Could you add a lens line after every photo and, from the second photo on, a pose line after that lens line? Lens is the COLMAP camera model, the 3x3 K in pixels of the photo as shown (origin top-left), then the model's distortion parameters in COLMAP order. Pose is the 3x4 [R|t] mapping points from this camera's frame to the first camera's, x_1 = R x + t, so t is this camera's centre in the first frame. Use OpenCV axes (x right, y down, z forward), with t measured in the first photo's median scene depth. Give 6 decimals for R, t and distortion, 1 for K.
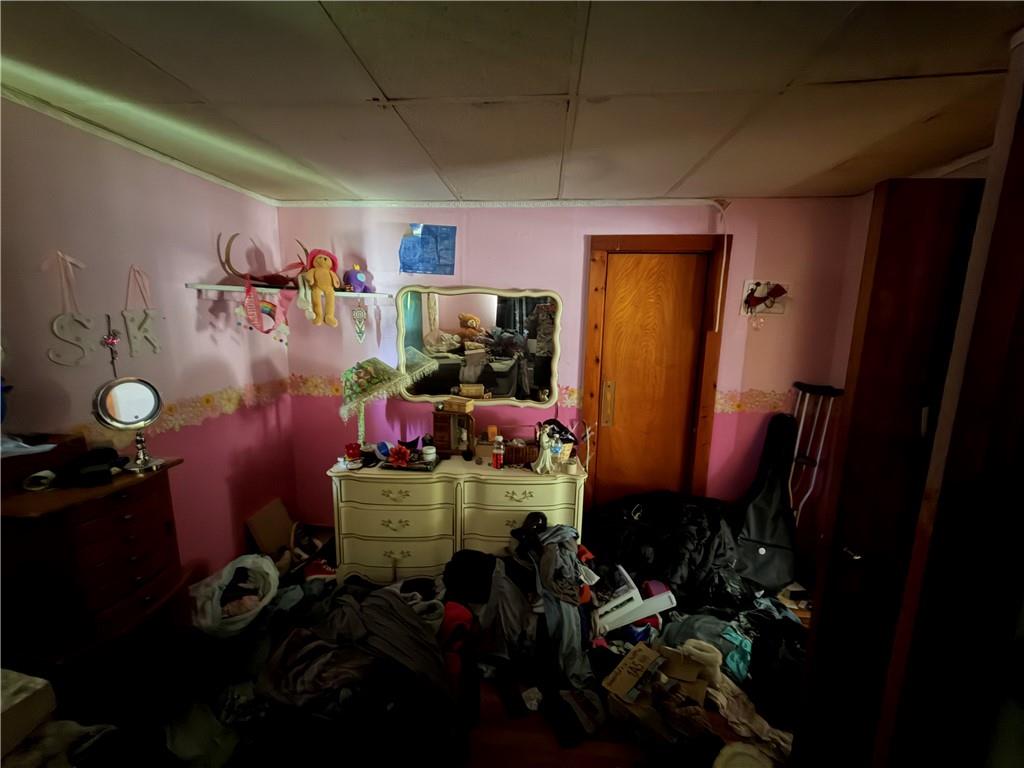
lens RADIAL K [[406.2, 0, 512.7], [0, 406.2, 384.7], [0, 0, 1]] dist [-0.000346, -0.000063]
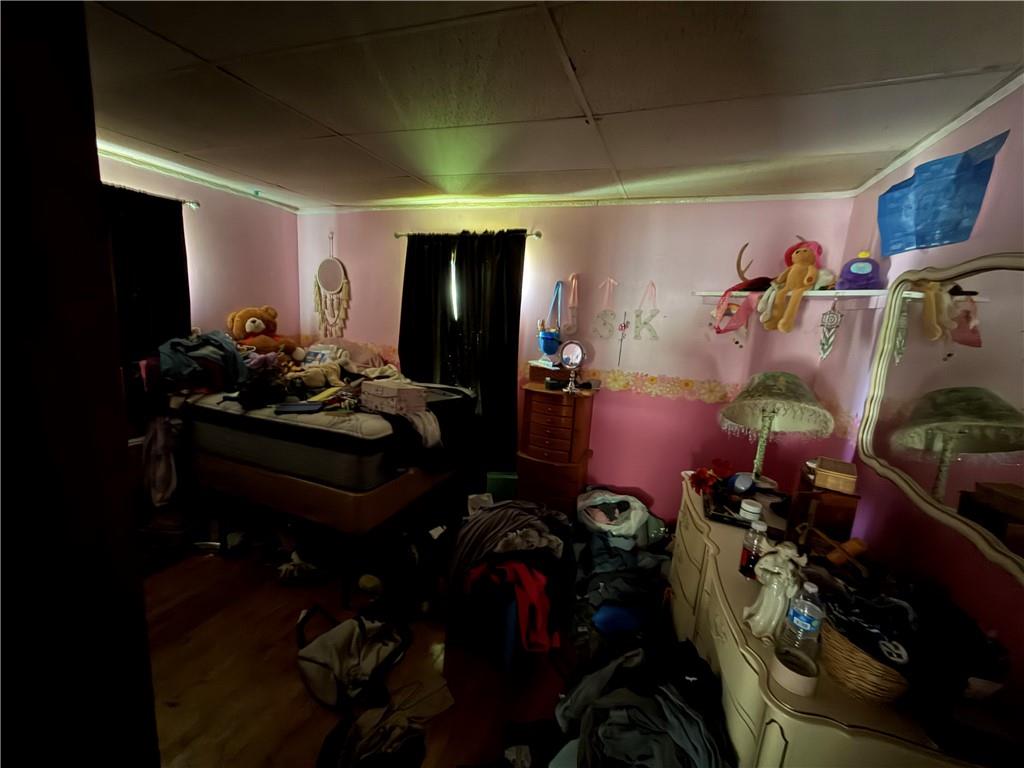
lens RADIAL K [[406.2, 0, 512.6], [0, 406.2, 384.8], [0, 0, 1]] dist [-0.000346, -0.000063]
pose [[-0.271497, 0.140833, -0.952080, 0.637612], [-0.225242, 0.952466, 0.205121, -0.102766], [0.935711, 0.270138, -0.226870, 0.840171]]
